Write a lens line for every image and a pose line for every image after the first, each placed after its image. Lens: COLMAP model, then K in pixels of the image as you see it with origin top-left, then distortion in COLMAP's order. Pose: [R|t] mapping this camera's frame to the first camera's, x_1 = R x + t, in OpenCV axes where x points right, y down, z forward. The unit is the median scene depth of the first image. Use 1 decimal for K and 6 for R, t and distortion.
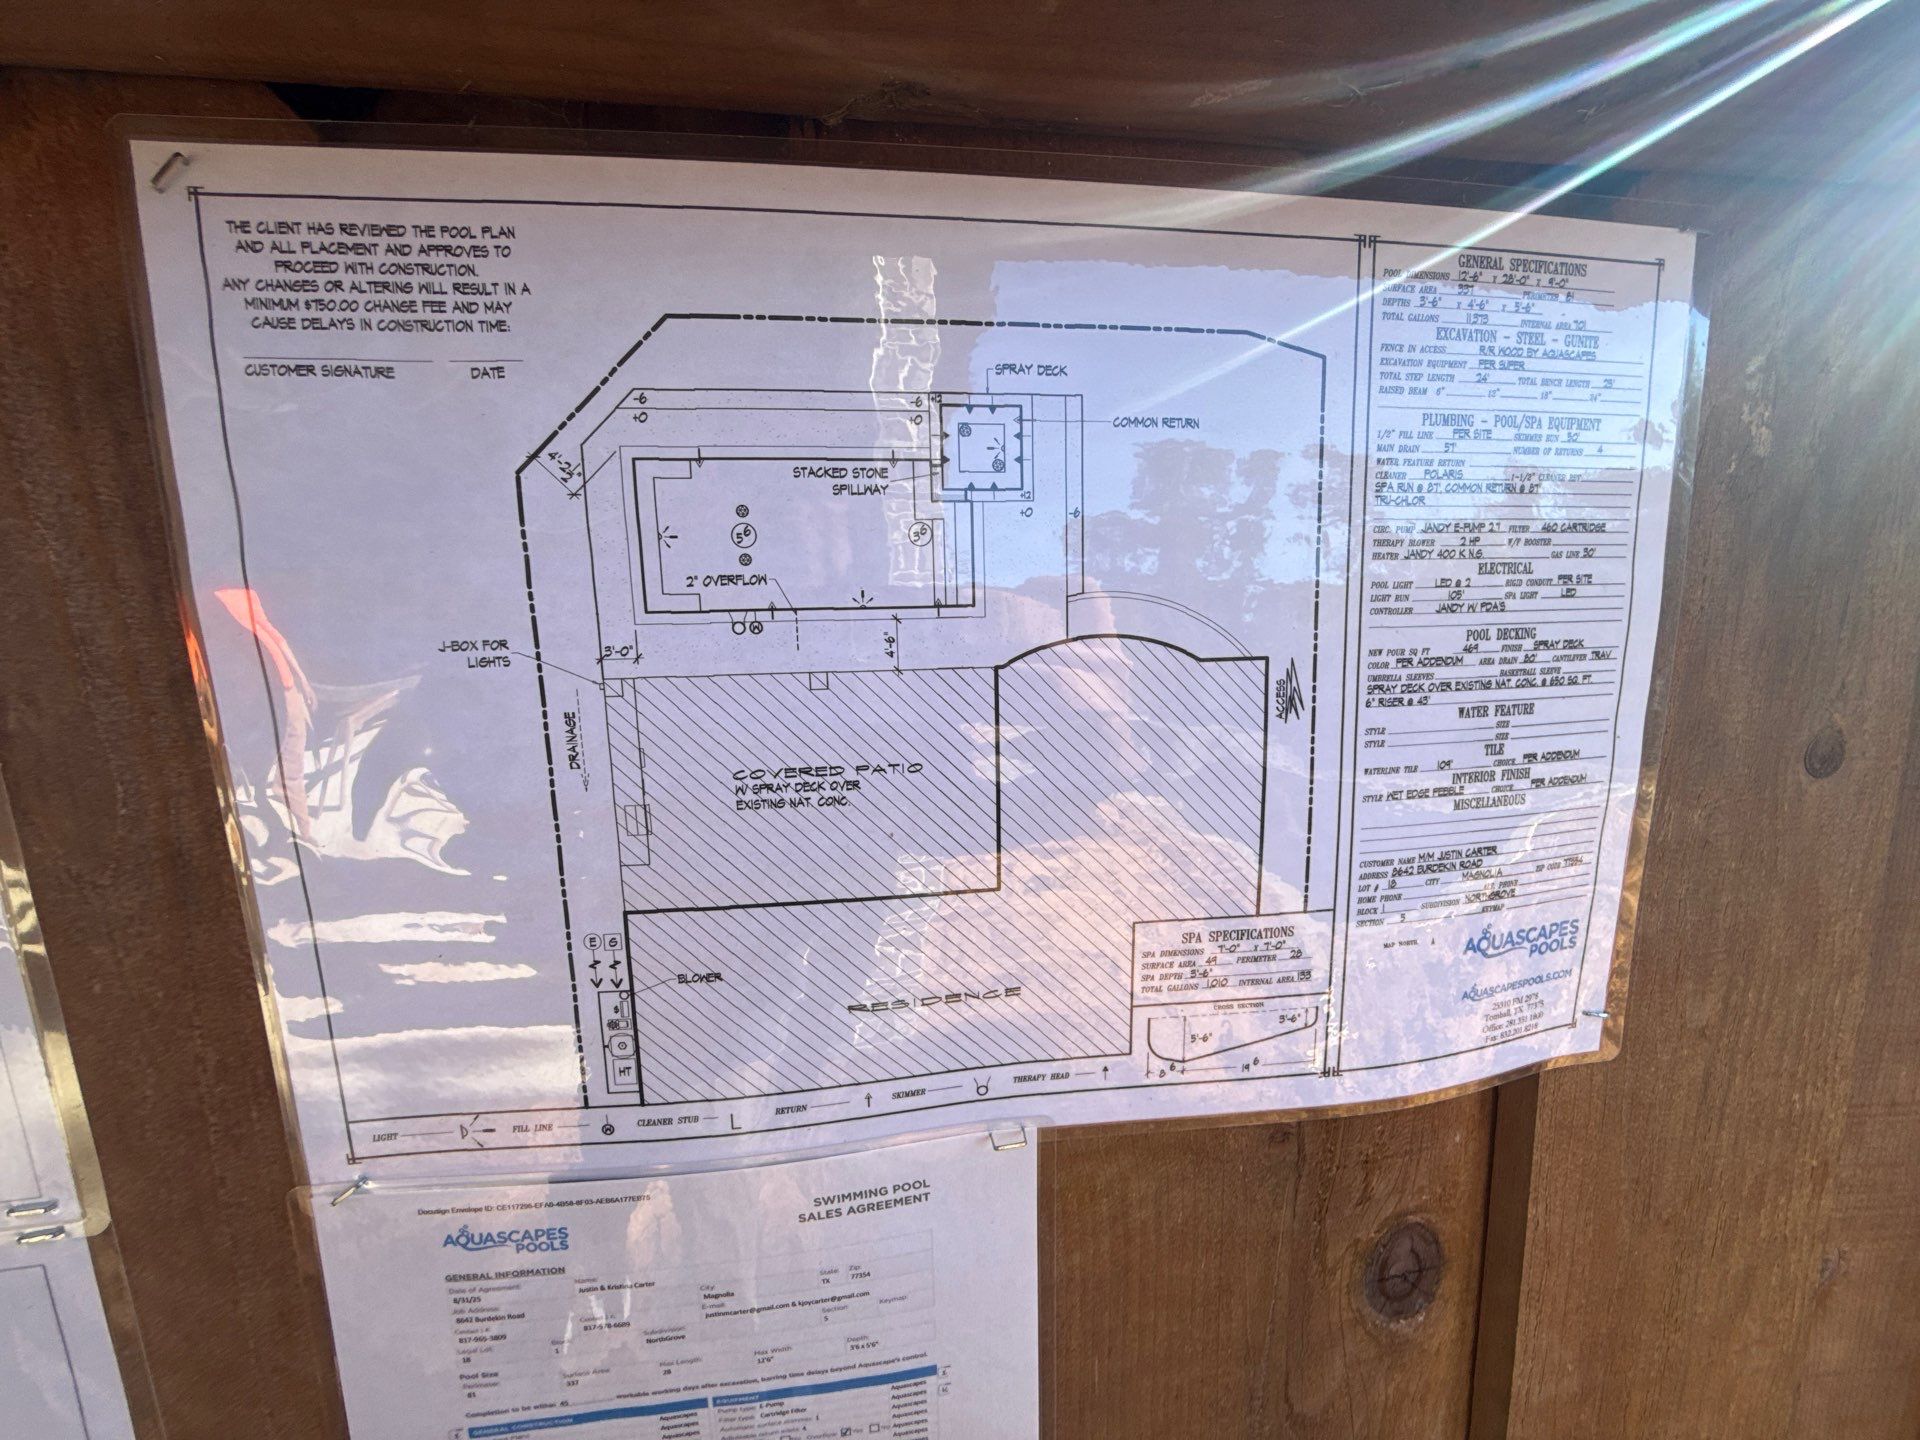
lens RADIAL K [[769.3, 0, 956.7], [0, 769.3, 722.0], [0, 0, 1]] dist [0.003210, -0.000334]
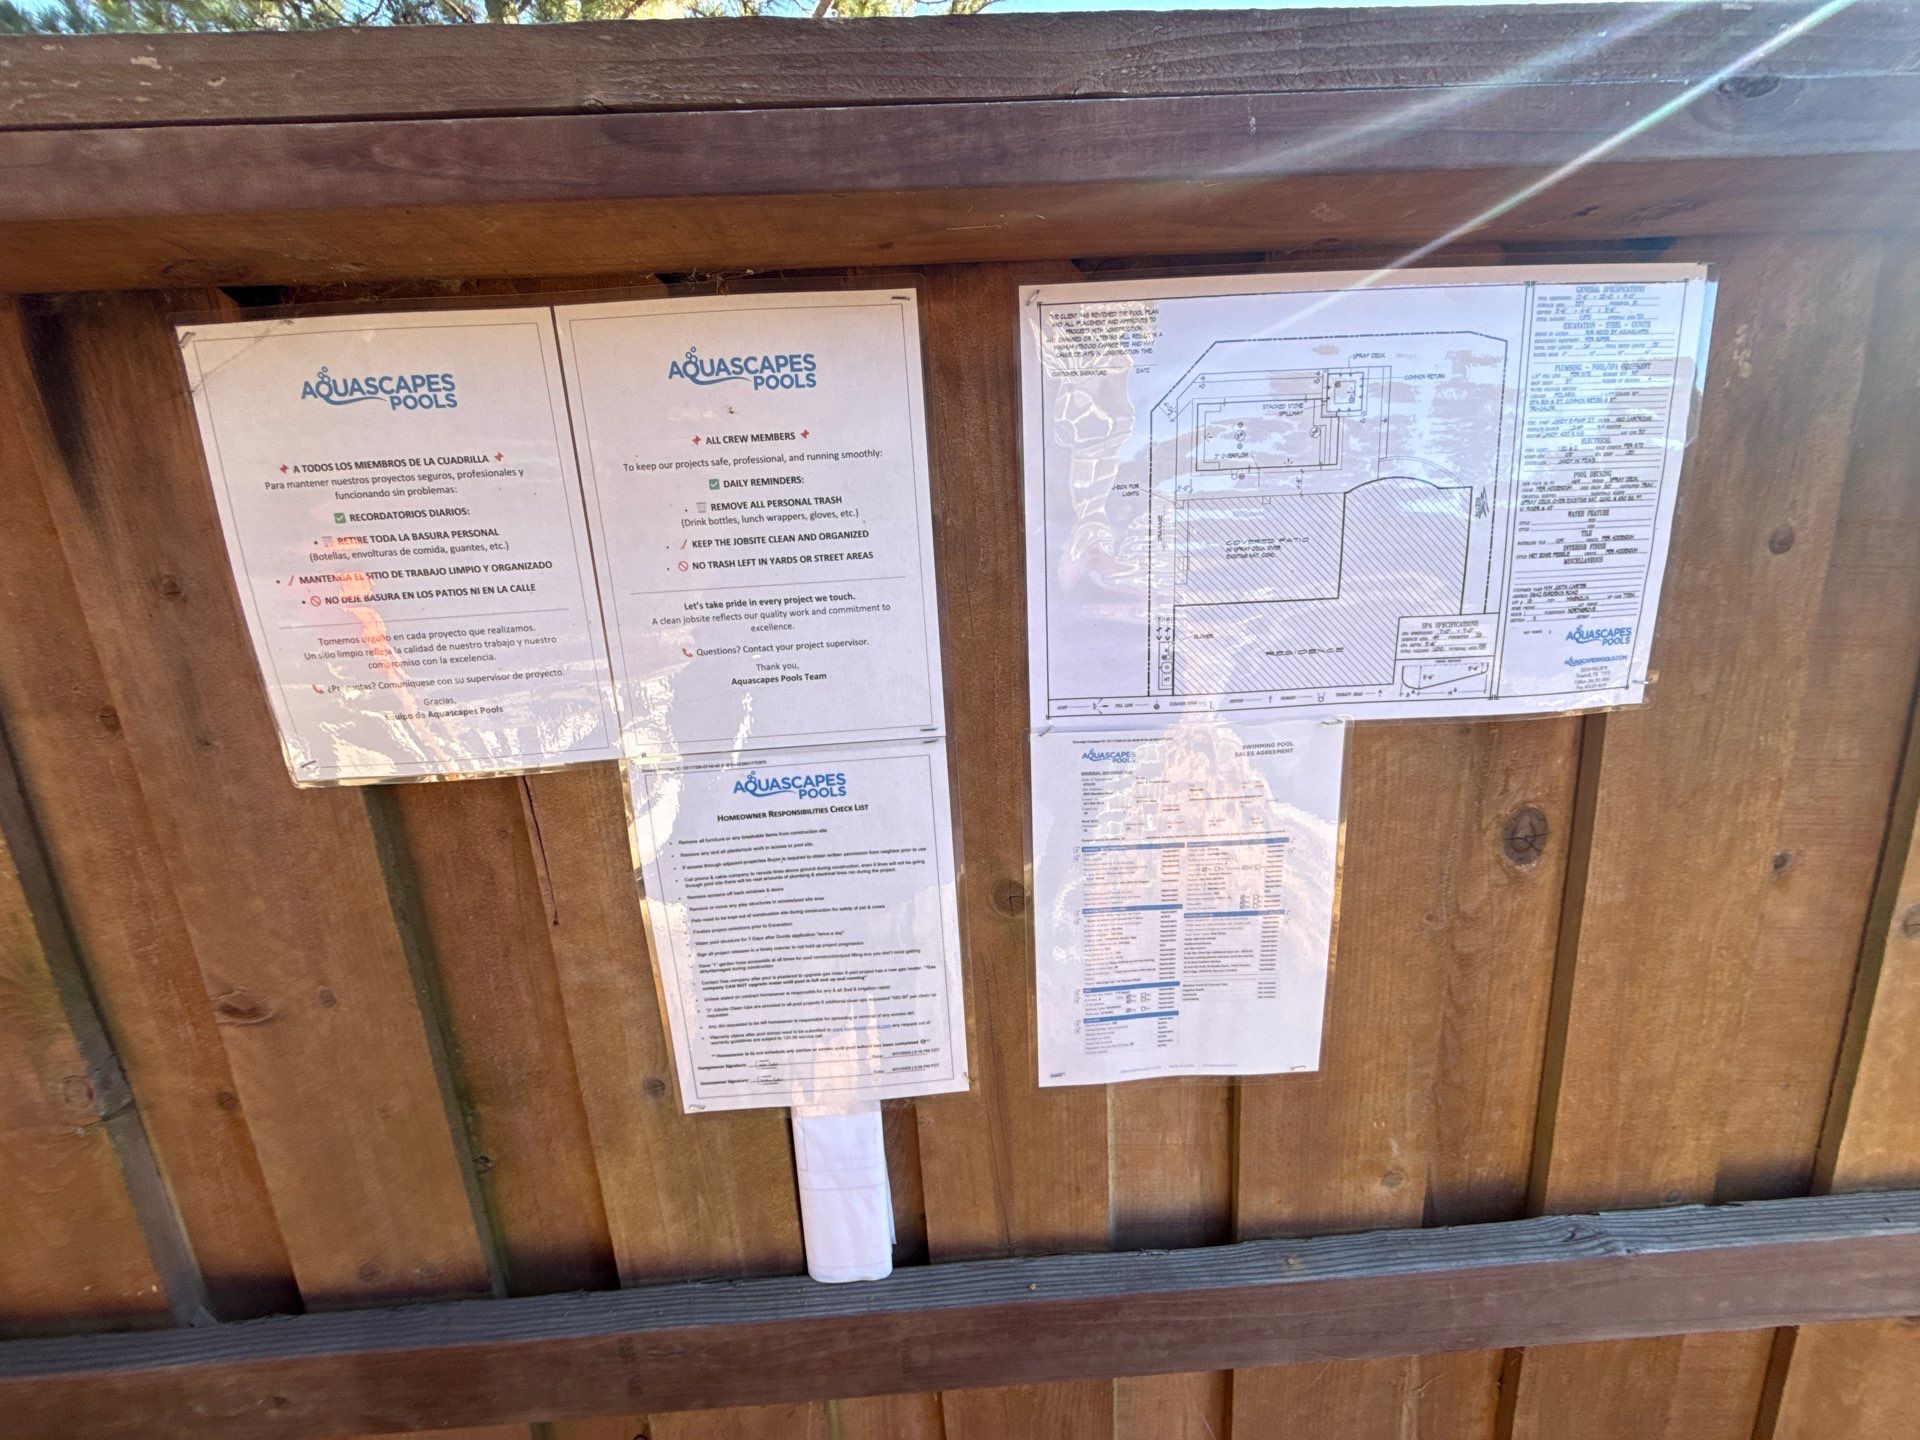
lens RADIAL K [[769.3, 0, 956.7], [0, 769.3, 722.0], [0, 0, 1]] dist [0.003210, -0.000334]
pose [[0.994522, -0.001397, -0.104517, -0.735213], [0.007864, 0.998077, 0.061490, 0.393034], [0.104230, -0.061975, 0.992620, -1.211127]]
